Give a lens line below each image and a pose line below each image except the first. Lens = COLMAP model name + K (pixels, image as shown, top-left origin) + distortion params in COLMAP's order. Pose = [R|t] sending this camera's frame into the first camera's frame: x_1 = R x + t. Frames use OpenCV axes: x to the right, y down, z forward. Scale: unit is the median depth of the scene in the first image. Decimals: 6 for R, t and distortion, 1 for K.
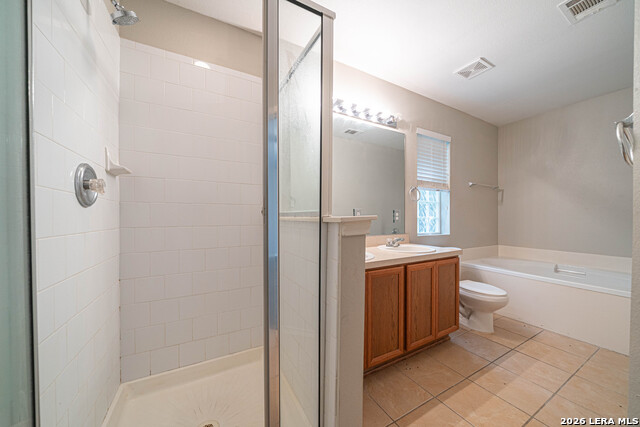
lens RADIAL K [[222.1, 0, 316.3], [0, 222.1, 217.2], [0, 0, 1]] dist [-0.007447, -0.000181]
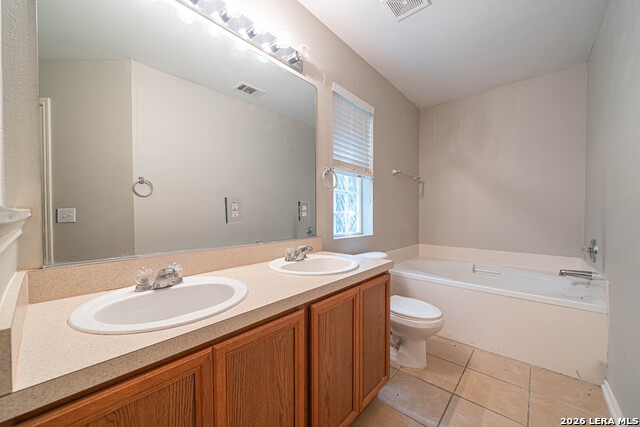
lens RADIAL K [[234.1, 0, 320.3], [0, 234.1, 214.5], [0, 0, 1]] dist [-0.001807, 0.000015]
pose [[0.938266, -0.003450, 0.345898, 0.160524], [0.001459, 0.999981, 0.006016, 0.002494], [-0.345912, -0.005139, 0.938253, 0.320797]]
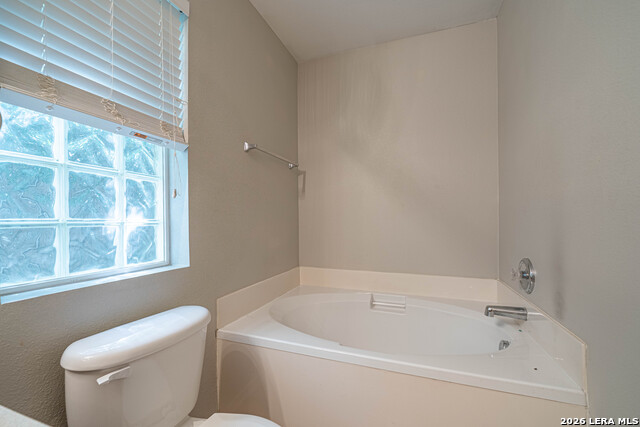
lens RADIAL K [[258.0, 0, 318.1], [0, 258.0, 215.5], [0, 0, 1]] dist [0.000948, -0.000208]
pose [[0.747037, 0.003399, 0.664774, 0.513794], [0.010036, 0.999815, -0.016391, 0.002754], [-0.664707, 0.018917, 0.746865, 0.575335]]
